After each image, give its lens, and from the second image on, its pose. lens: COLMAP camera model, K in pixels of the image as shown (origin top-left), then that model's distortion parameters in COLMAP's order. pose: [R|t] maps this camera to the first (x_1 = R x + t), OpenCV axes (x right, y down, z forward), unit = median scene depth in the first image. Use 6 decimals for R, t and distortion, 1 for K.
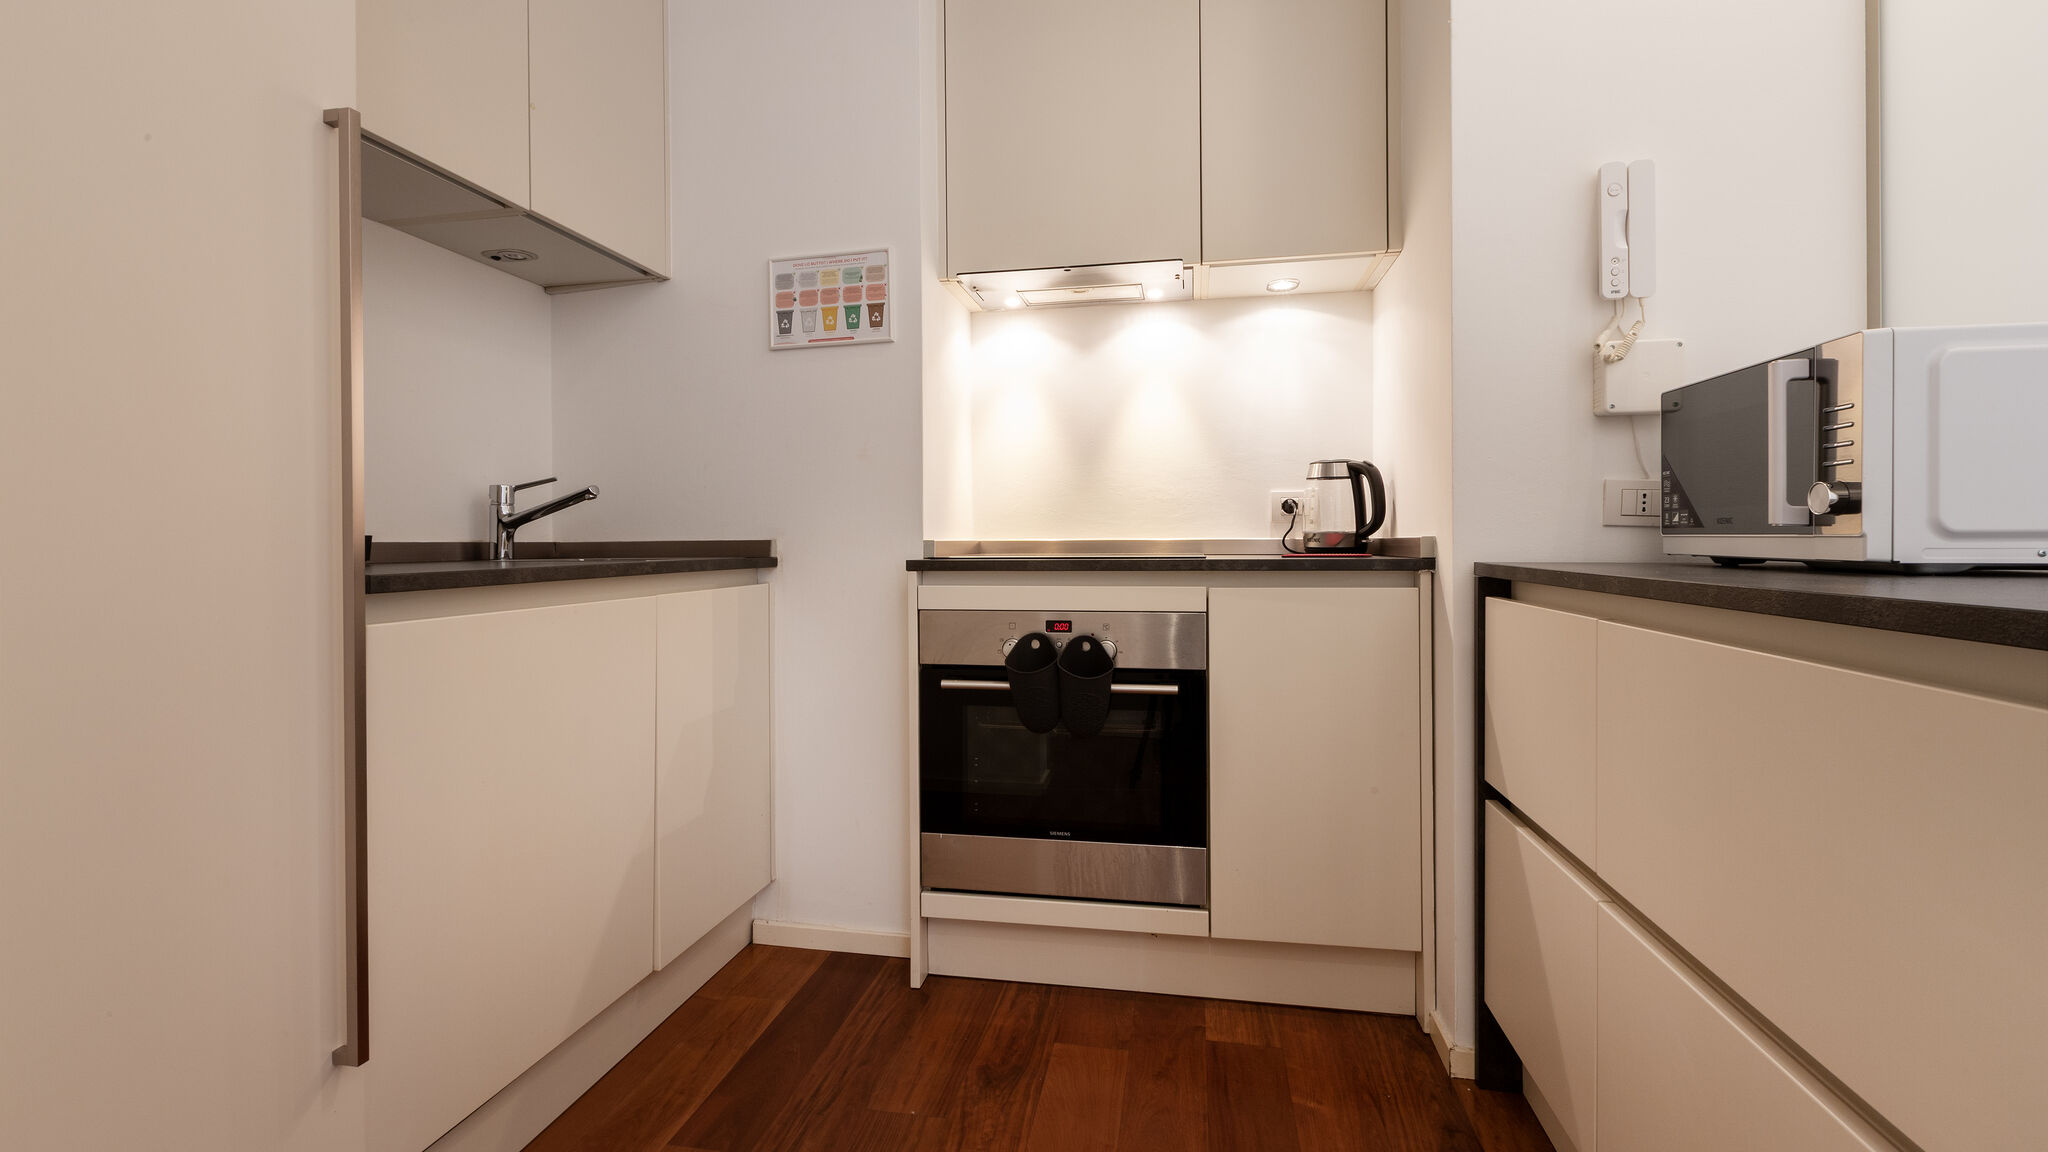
lens RADIAL K [[915.9, 0, 1012.7], [0, 915.9, 548.7], [0, 0, 1]] dist [0.001677, -0.000756]
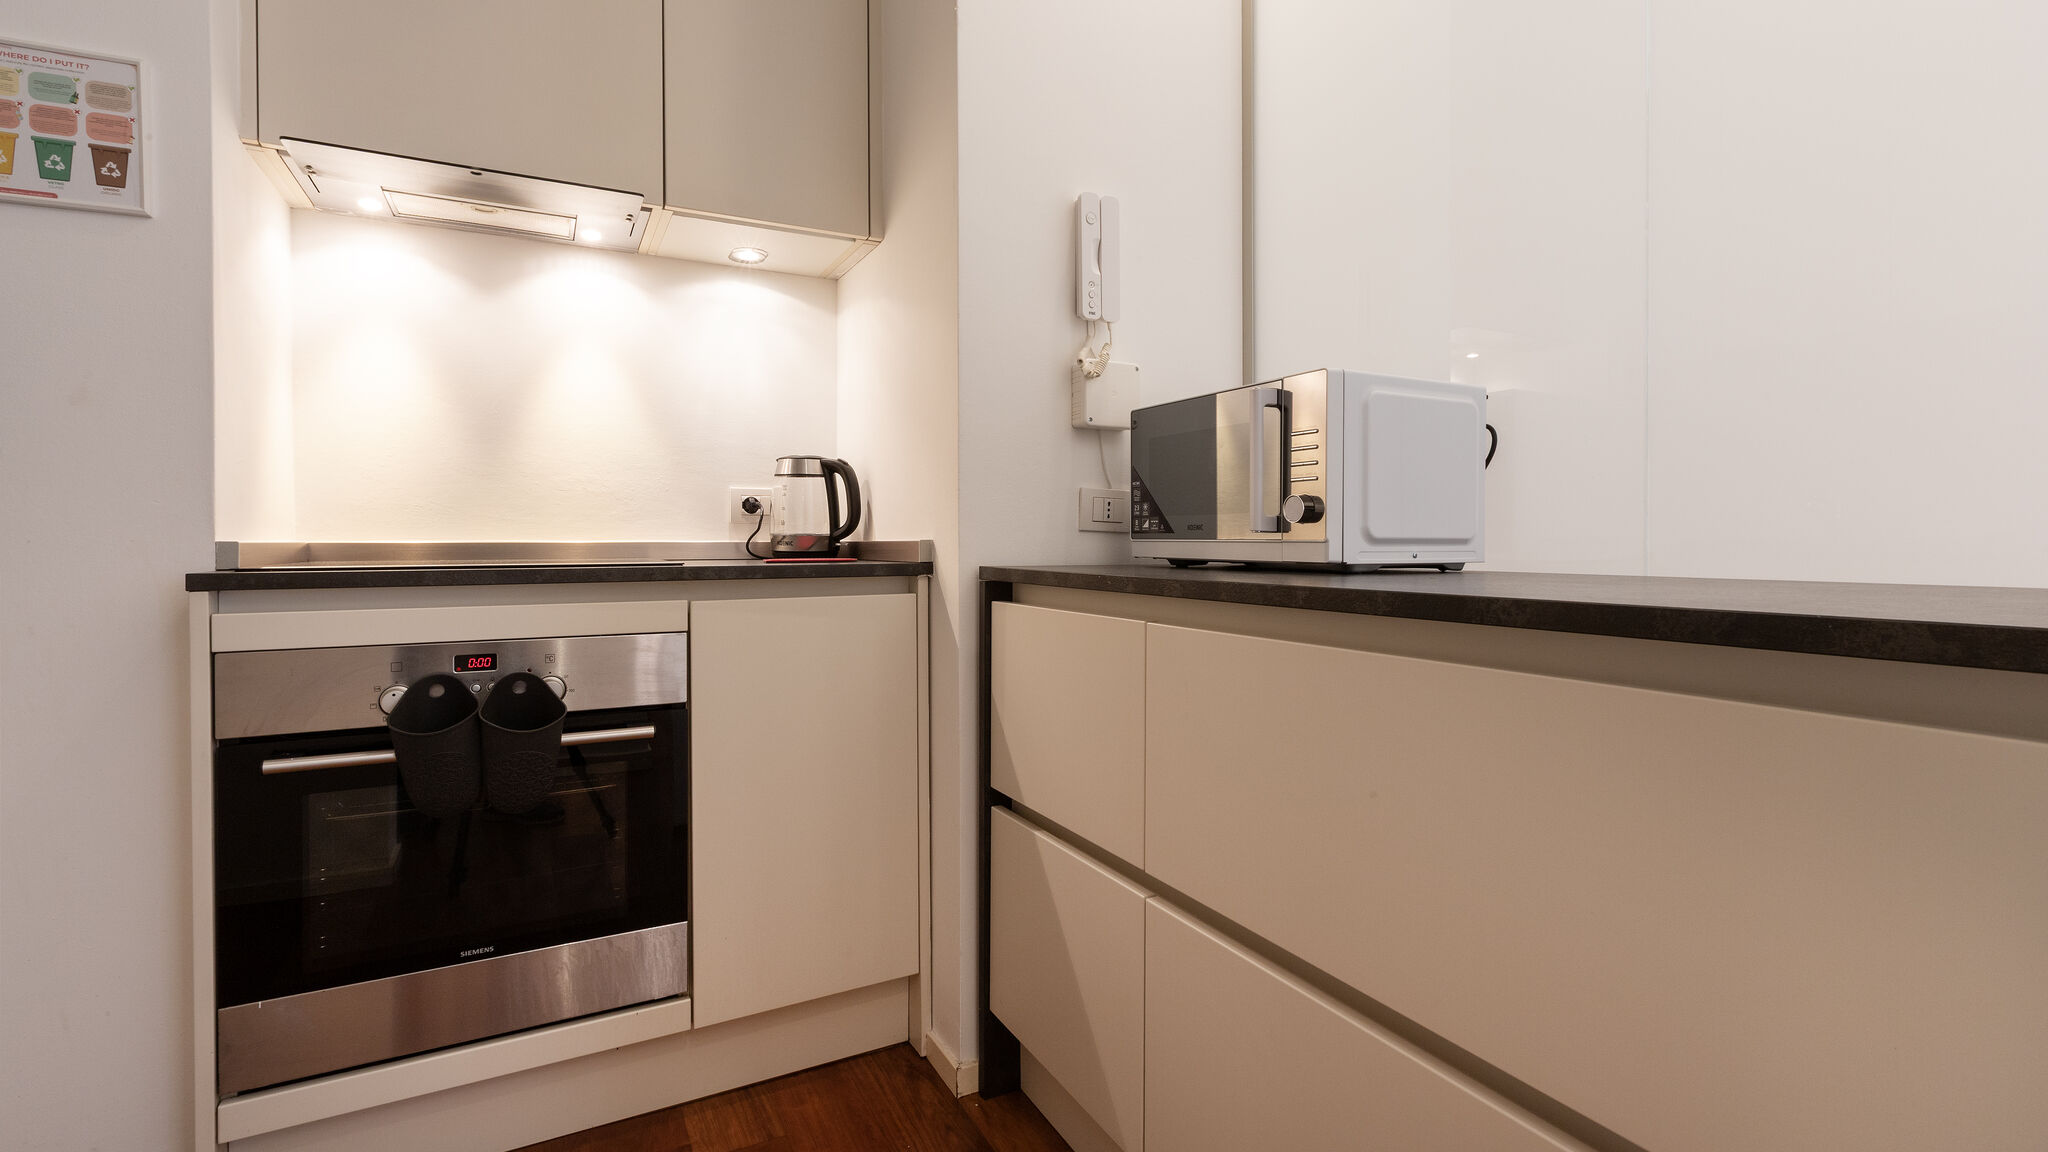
lens RADIAL K [[915.9, 0, 1017.7], [0, 915.9, 548.5], [0, 0, 1]] dist [0.001677, -0.000756]
pose [[0.780001, -0.000812, 0.625778, -0.067024], [0.002805, 0.999994, -0.002199, -0.001654], [-0.625773, 0.003471, 0.779998, 0.174514]]
